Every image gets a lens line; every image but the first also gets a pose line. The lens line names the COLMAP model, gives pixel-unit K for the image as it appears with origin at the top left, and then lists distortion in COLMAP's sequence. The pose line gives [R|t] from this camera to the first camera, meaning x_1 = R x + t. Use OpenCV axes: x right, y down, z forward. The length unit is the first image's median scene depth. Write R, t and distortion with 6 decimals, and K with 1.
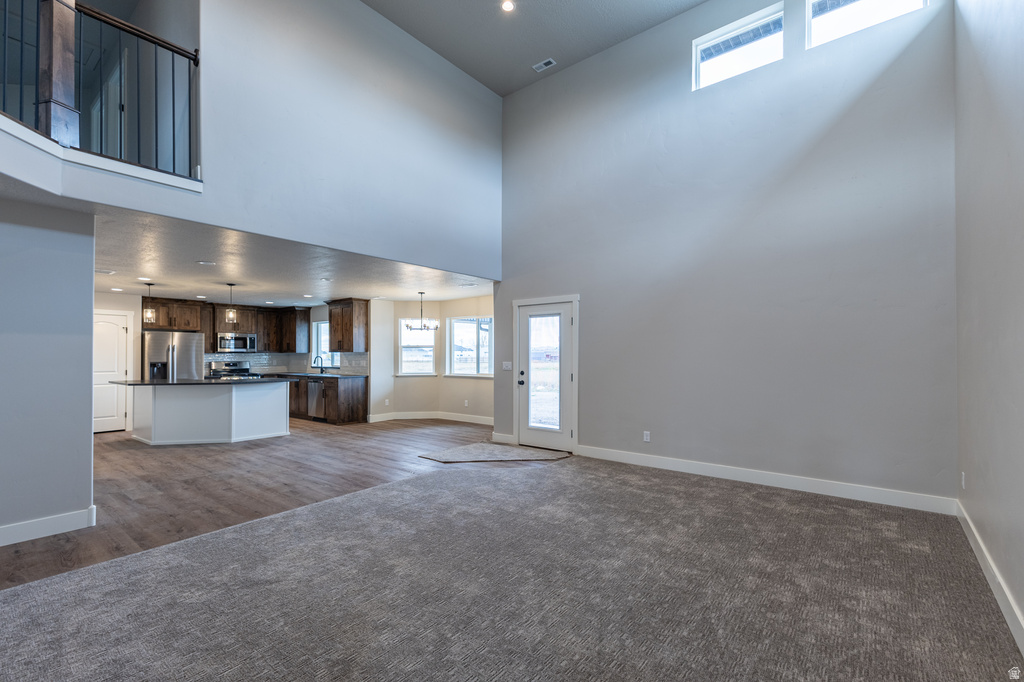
lens RADIAL K [[448.6, 0, 515.1], [0, 448.6, 350.3], [0, 0, 1]] dist [0.010177, -0.000930]
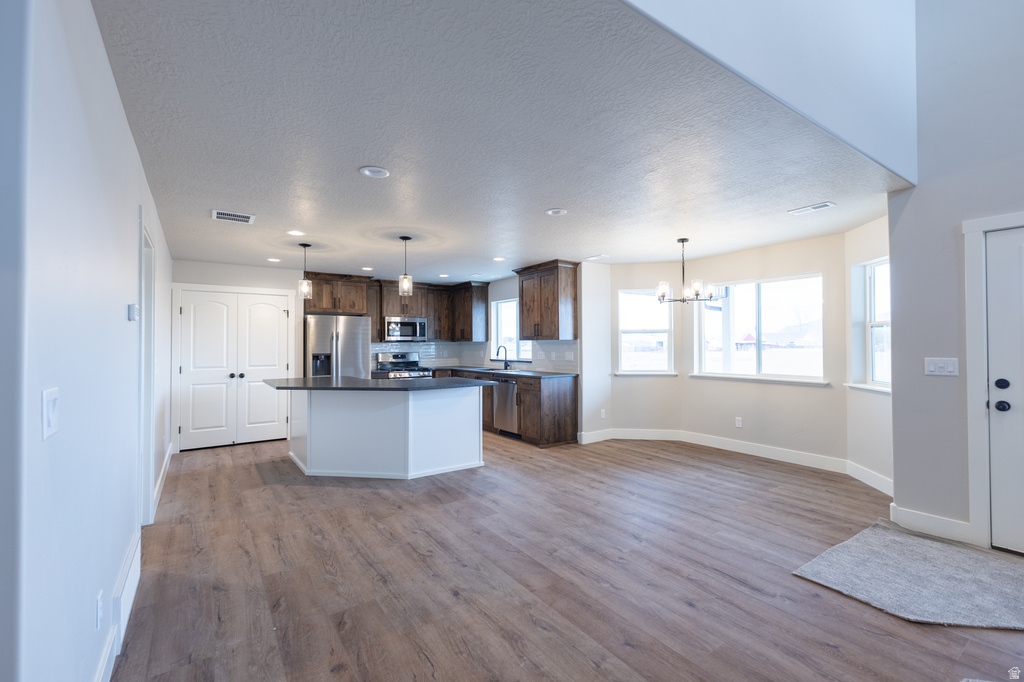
lens RADIAL K [[448.6, 0, 515.4], [0, 448.6, 335.9], [0, 0, 1]] dist [0.010177, -0.000930]
pose [[0.958213, -0.008684, -0.285924, -0.233320], [0.006591, 0.999944, -0.008281, 0.003735], [0.285980, 0.006051, 0.958217, 0.334493]]
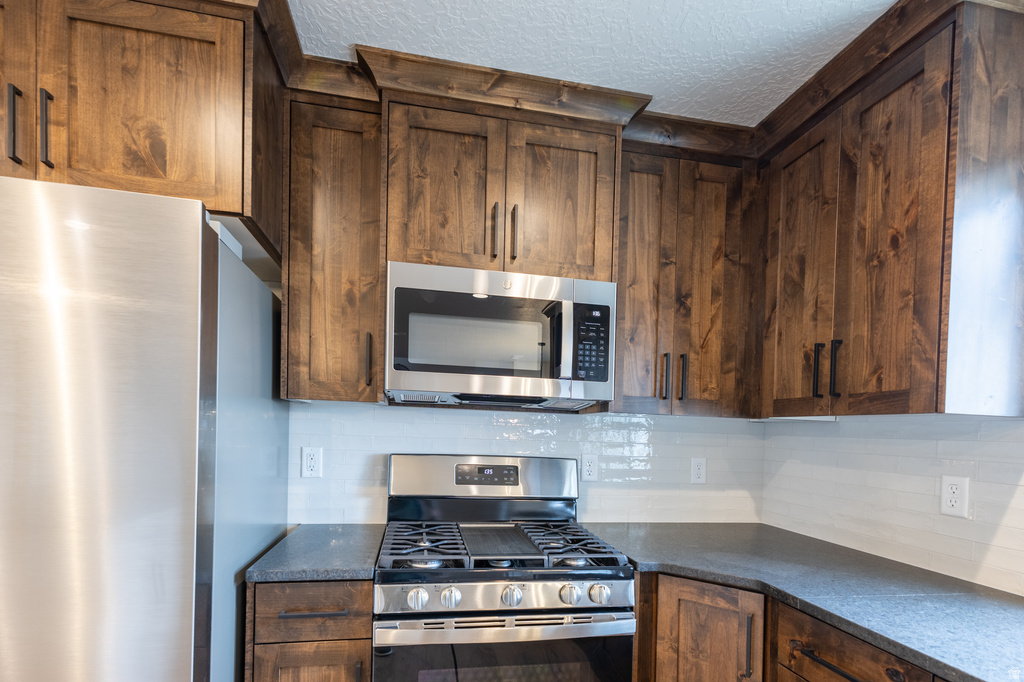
lens RADIAL K [[511.9, 0, 496.8], [0, 511.9, 454.5], [0, 0, 1]] dist [0.002897, -0.002679]
pose [[0.744807, 0.047527, -0.665586, -0.580039], [-0.024053, 0.998724, 0.044399, 0.017095], [0.666847, -0.017059, 0.745000, 1.002141]]
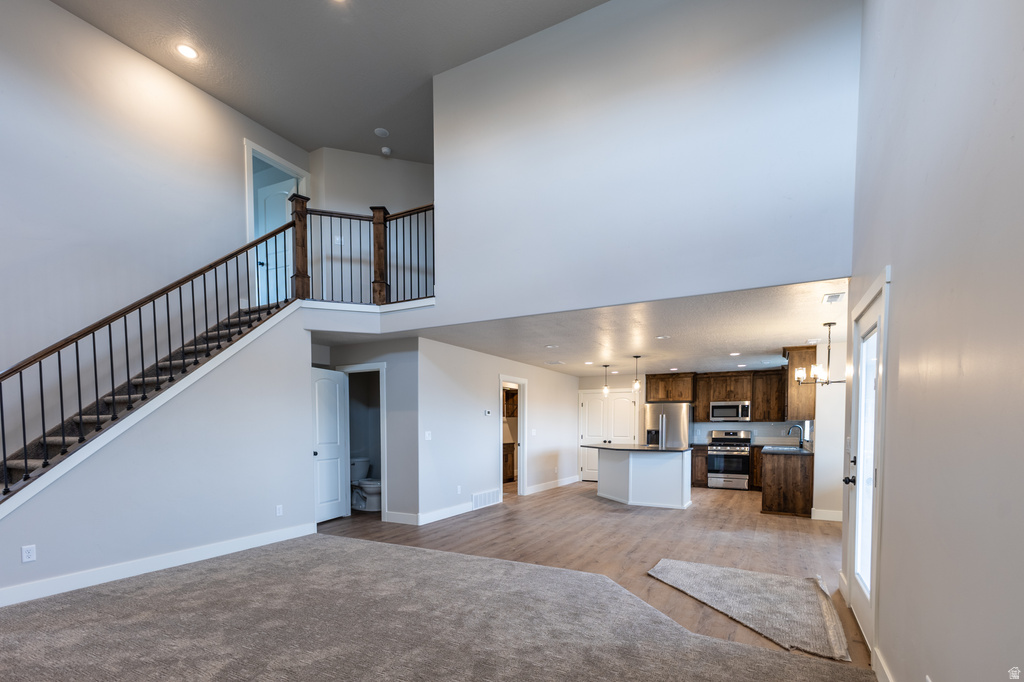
lens RADIAL K [[468.8, 0, 515.7], [0, 468.8, 440.0], [0, 0, 1]] dist [0.008358, 0.000048]
pose [[0.186476, 0.034037, -0.981870, 0.328798], [0.008691, 0.999303, 0.036292, 0.005318], [0.982421, -0.015301, 0.186050, 0.416882]]
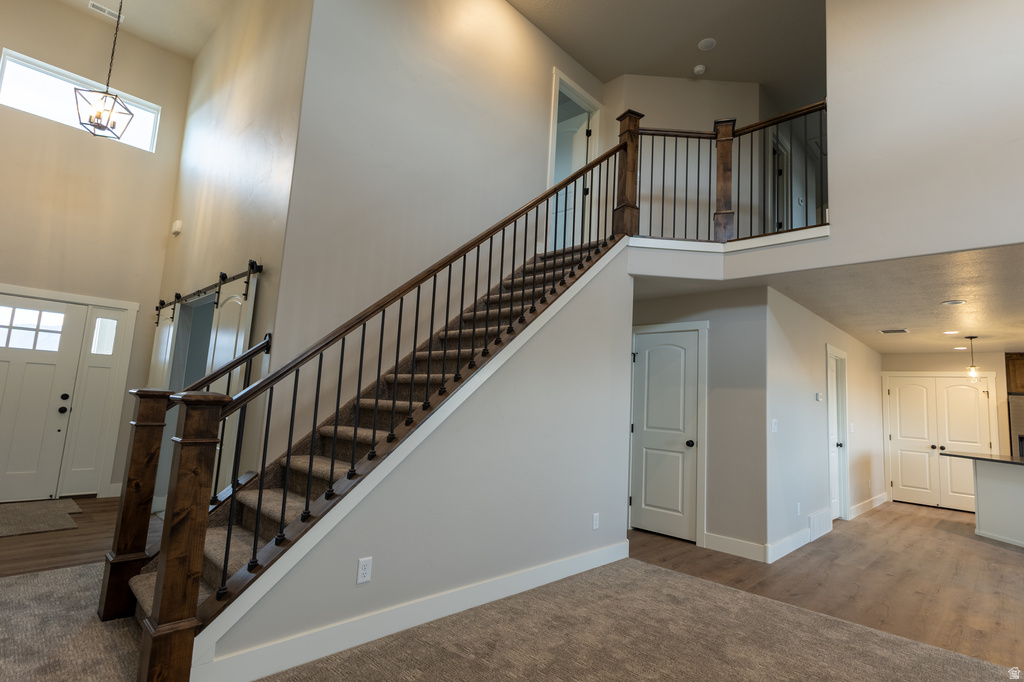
lens RADIAL K [[499.4, 0, 518.3], [0, 499.4, 337.2], [0, 0, 1]] dist [0.008016, -0.004608]
pose [[-0.092704, -0.130834, -0.987061, 0.158791], [-0.049583, 0.990706, -0.126660, 0.011236], [0.994458, 0.037200, -0.098330, 0.199742]]
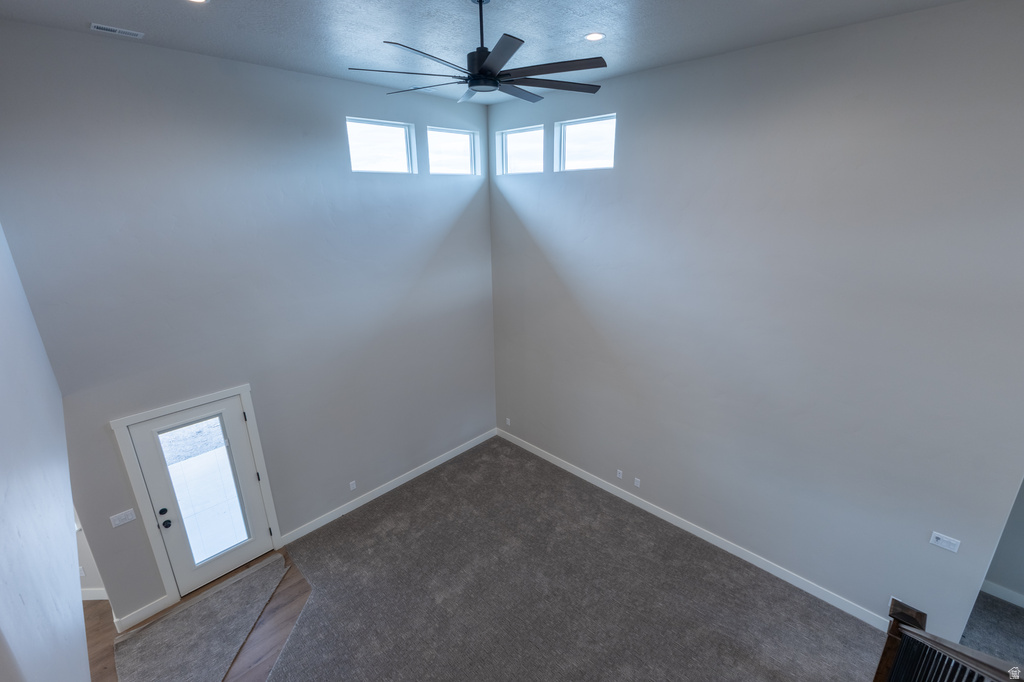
lens RADIAL K [[448.6, 0, 510.8], [0, 448.6, 335.1], [0, 0, 1]] dist [0.010177, -0.000930]
pose [[0.117704, -0.312995, 0.942433, -0.362913], [0.005366, 0.949217, 0.314578, -0.311464], [-0.993034, -0.031970, 0.113406, 0.308055]]
